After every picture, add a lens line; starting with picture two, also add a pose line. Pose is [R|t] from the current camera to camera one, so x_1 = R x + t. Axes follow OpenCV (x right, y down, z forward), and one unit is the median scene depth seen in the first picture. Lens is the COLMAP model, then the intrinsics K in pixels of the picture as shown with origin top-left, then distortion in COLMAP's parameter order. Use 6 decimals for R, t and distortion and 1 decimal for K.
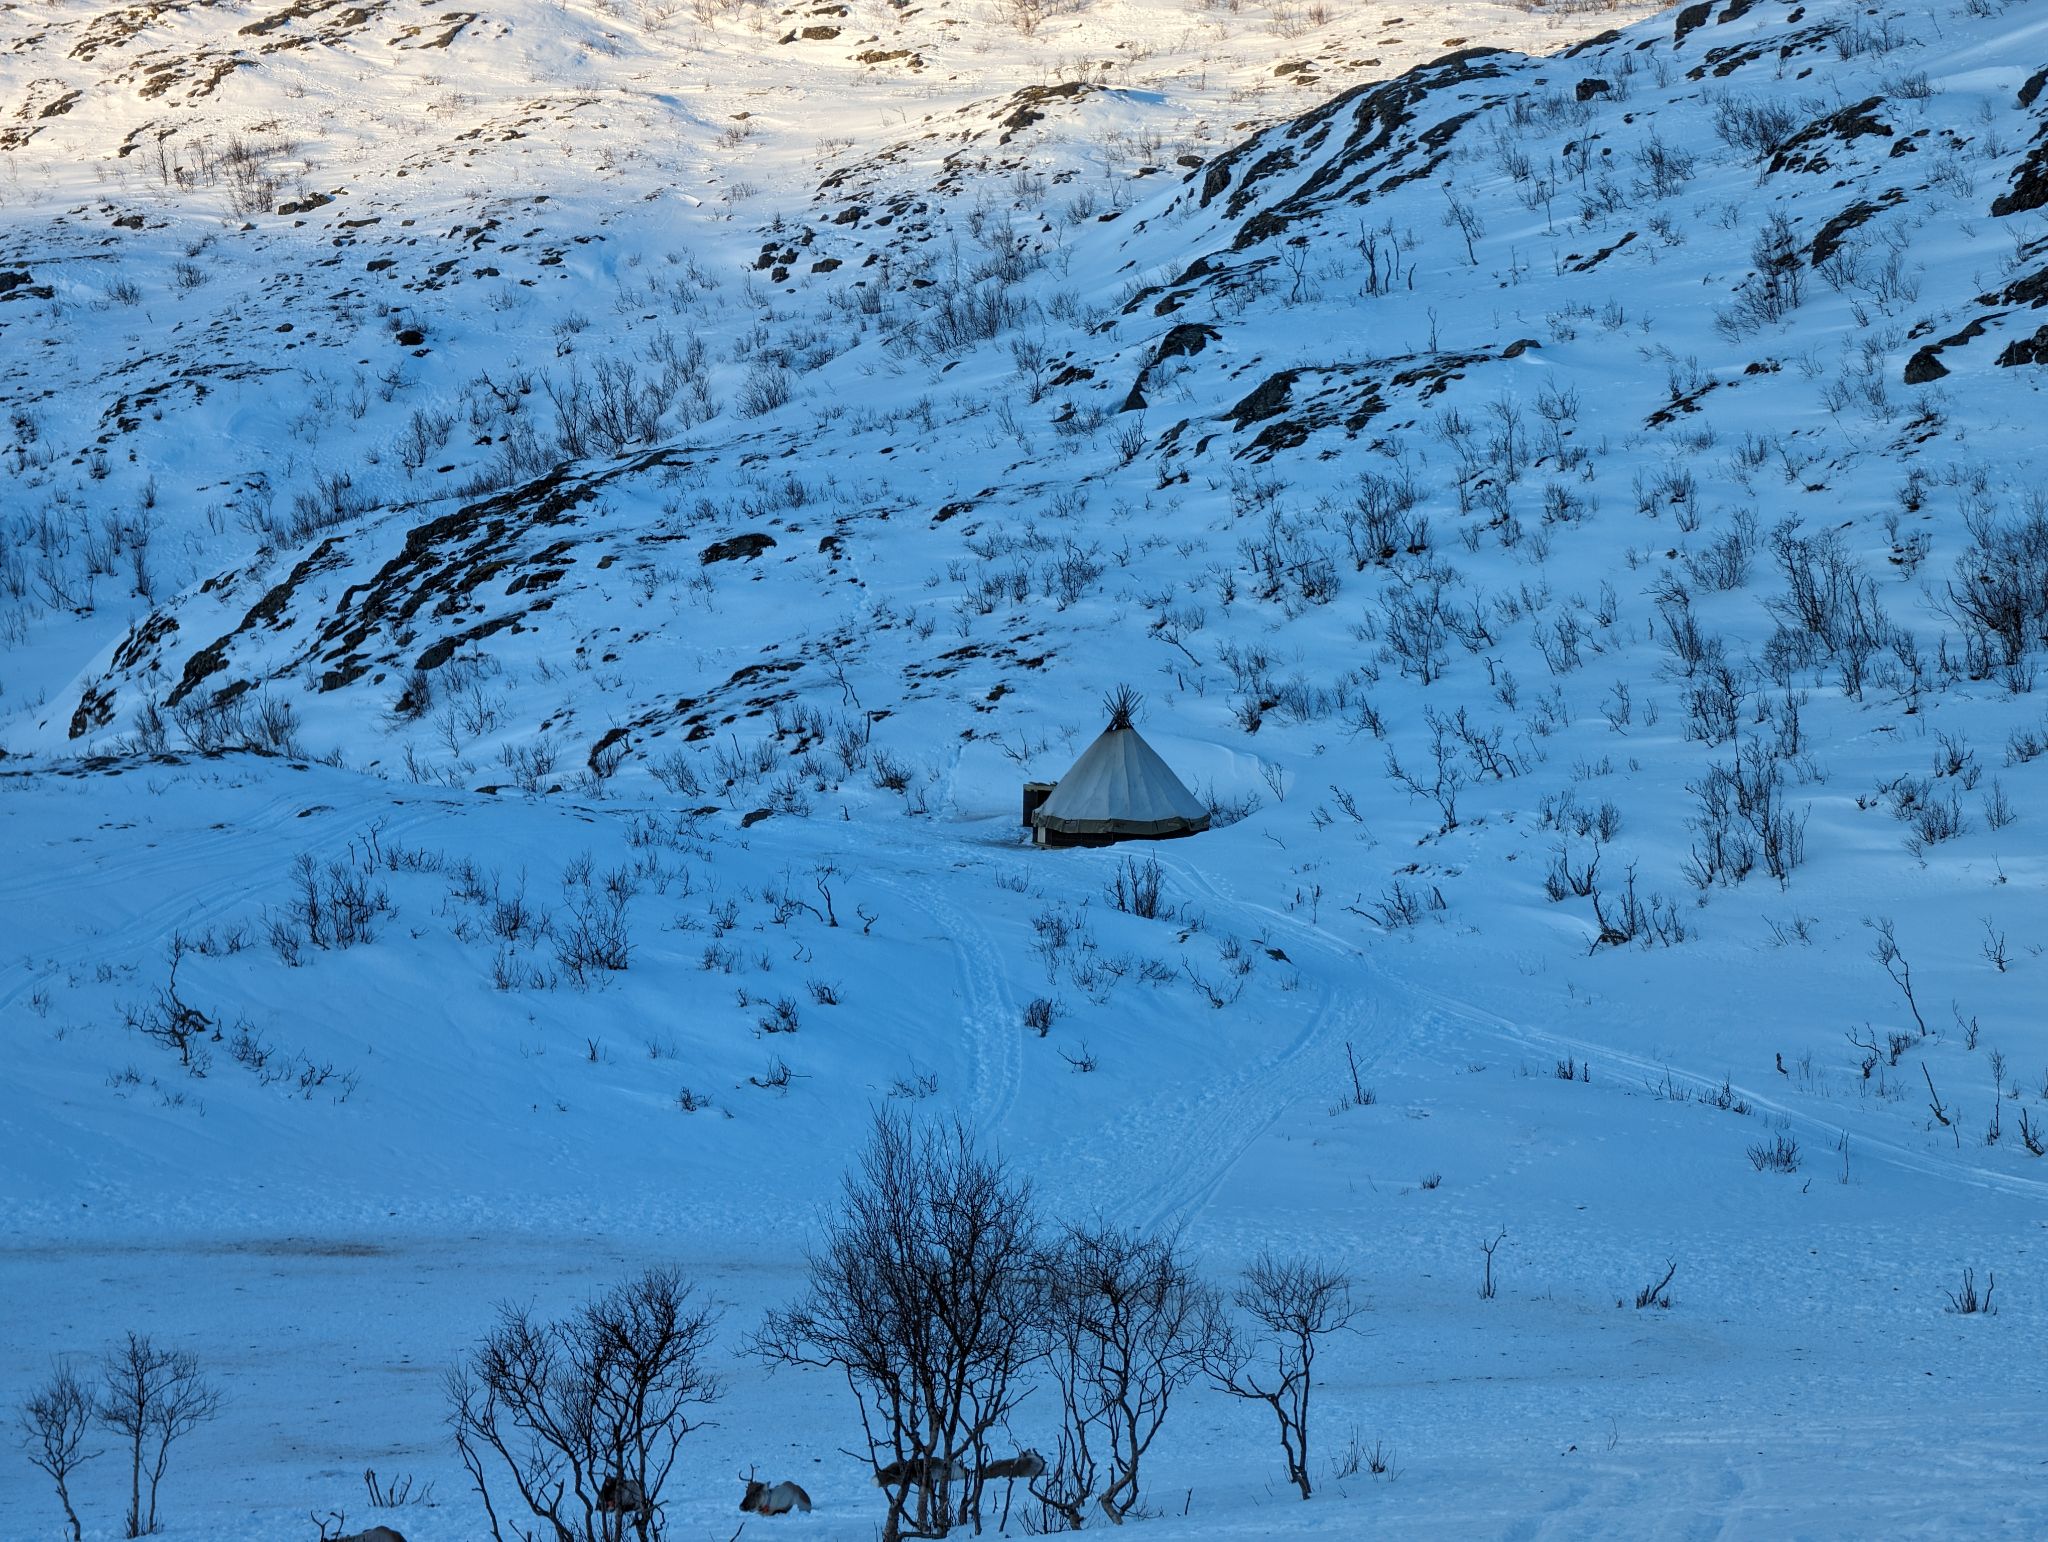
lens RADIAL K [[7255.1, 0, 1024.0], [0, 7255.1, 771.0], [0, 0, 1]] dist [0.636409, -6.041386]
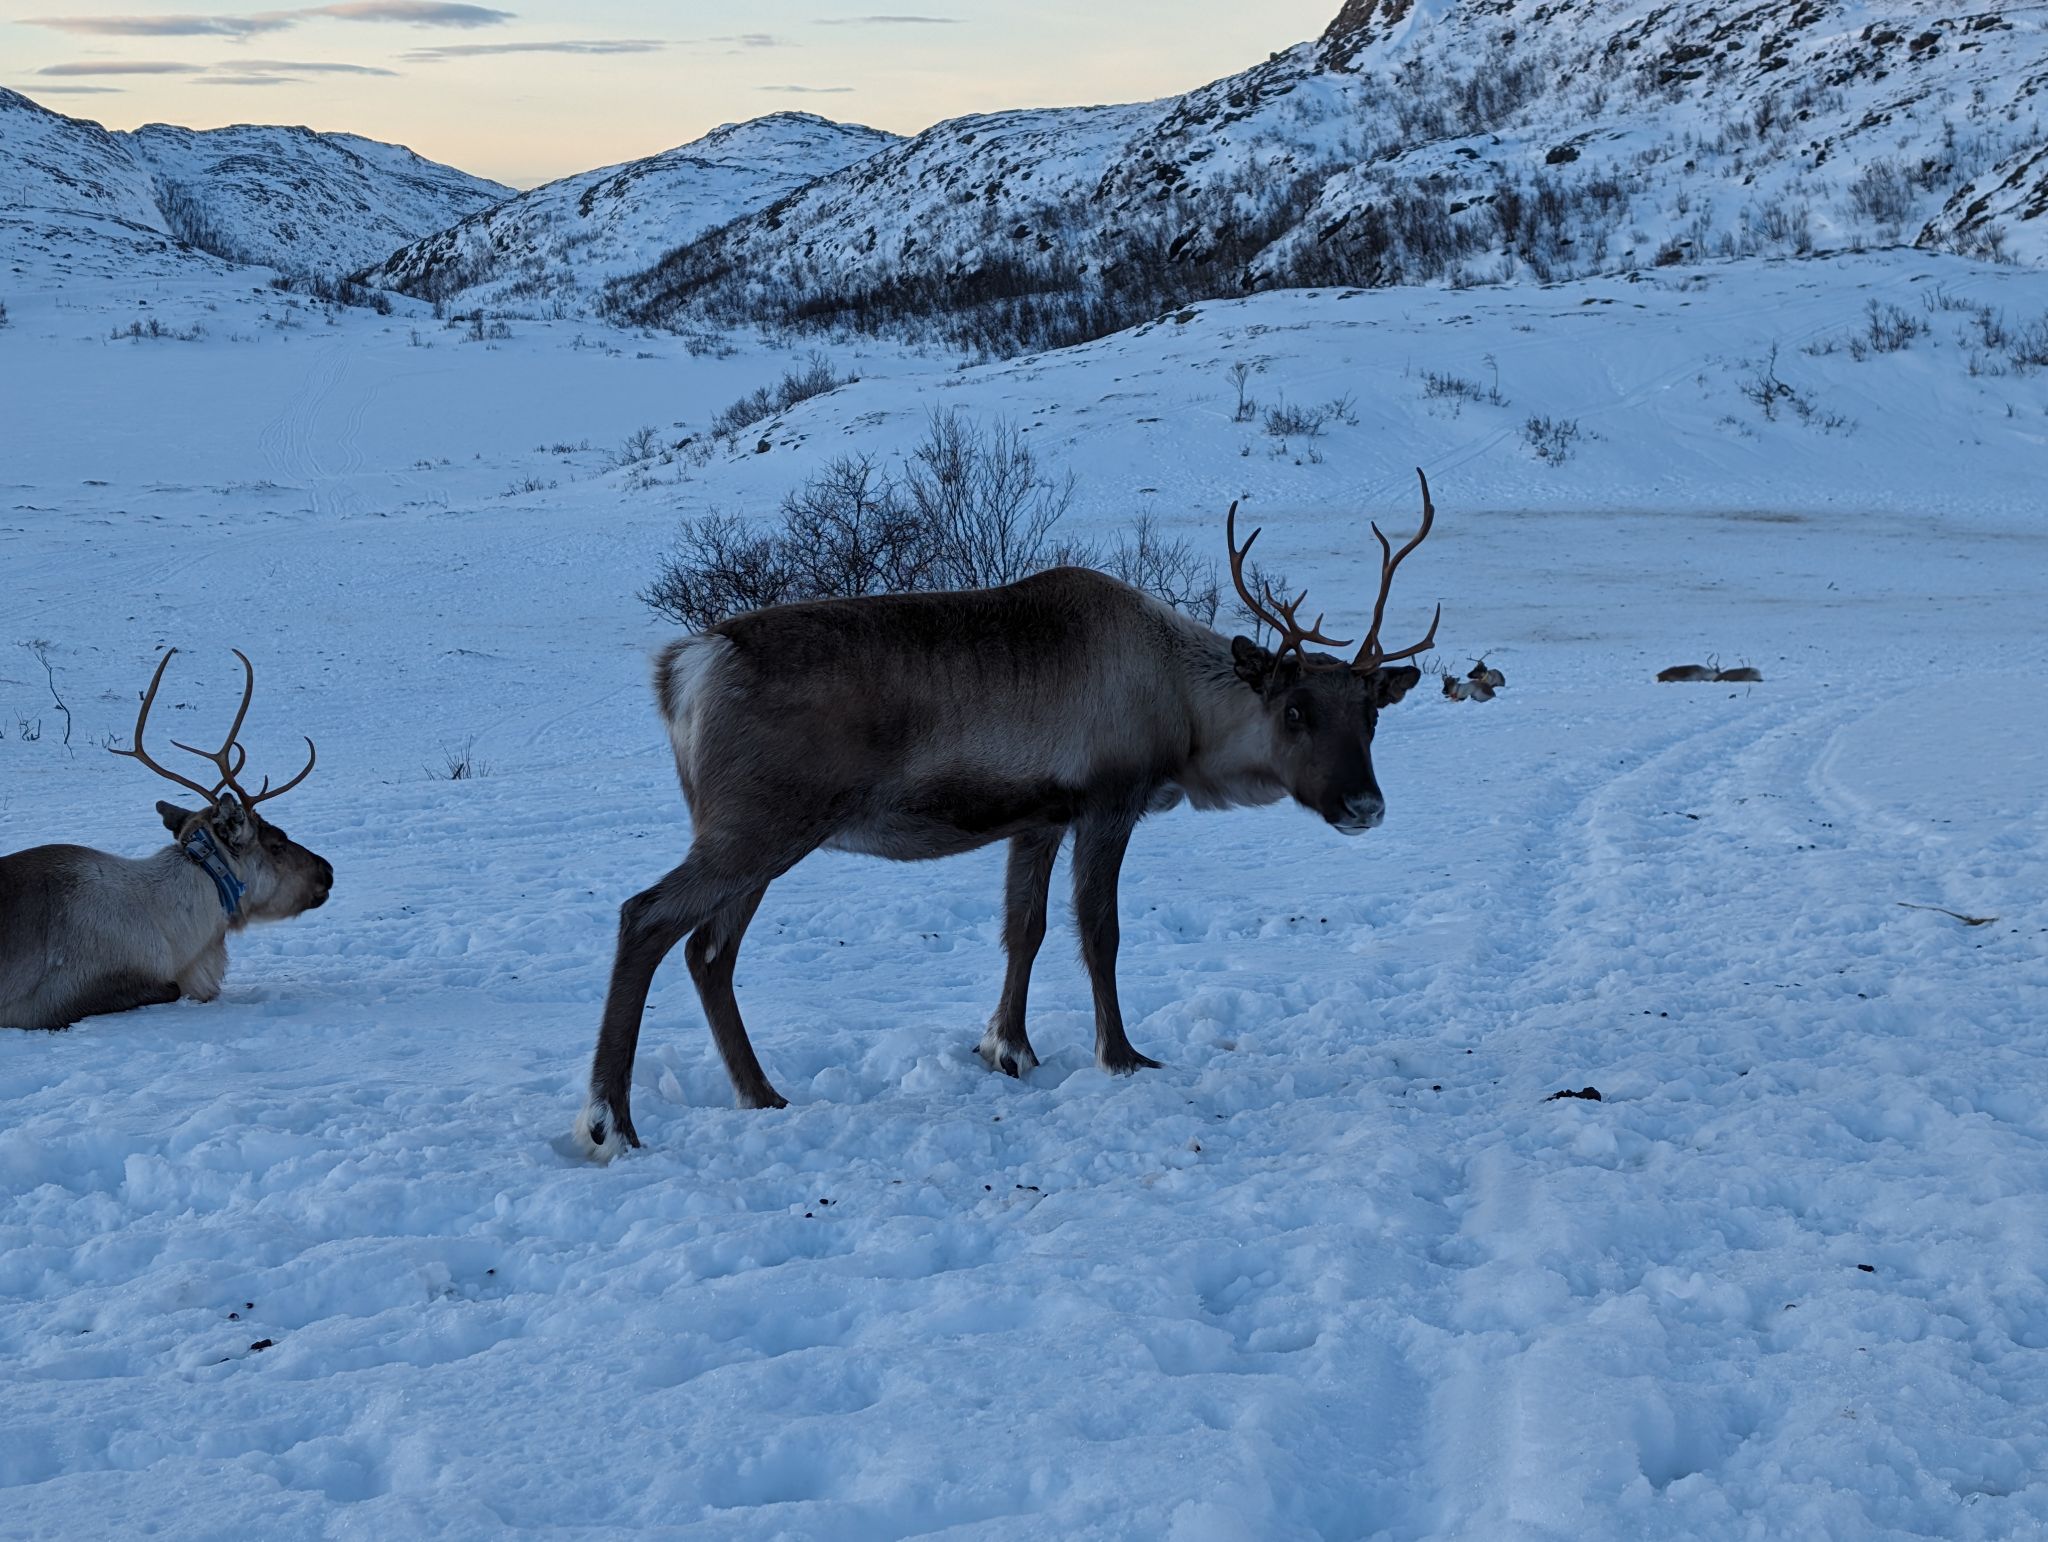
lens RADIAL K [[3292.3, 0, 1068.3], [0, 3292.3, 774.7], [0, 0, 1]] dist [0.224653, -0.952521]
pose [[0.900816, 0.064214, -0.429427, 0.058864], [-0.001476, 0.989451, 0.144860, 0.006104], [0.434199, -0.129858, 0.891408, 0.114970]]
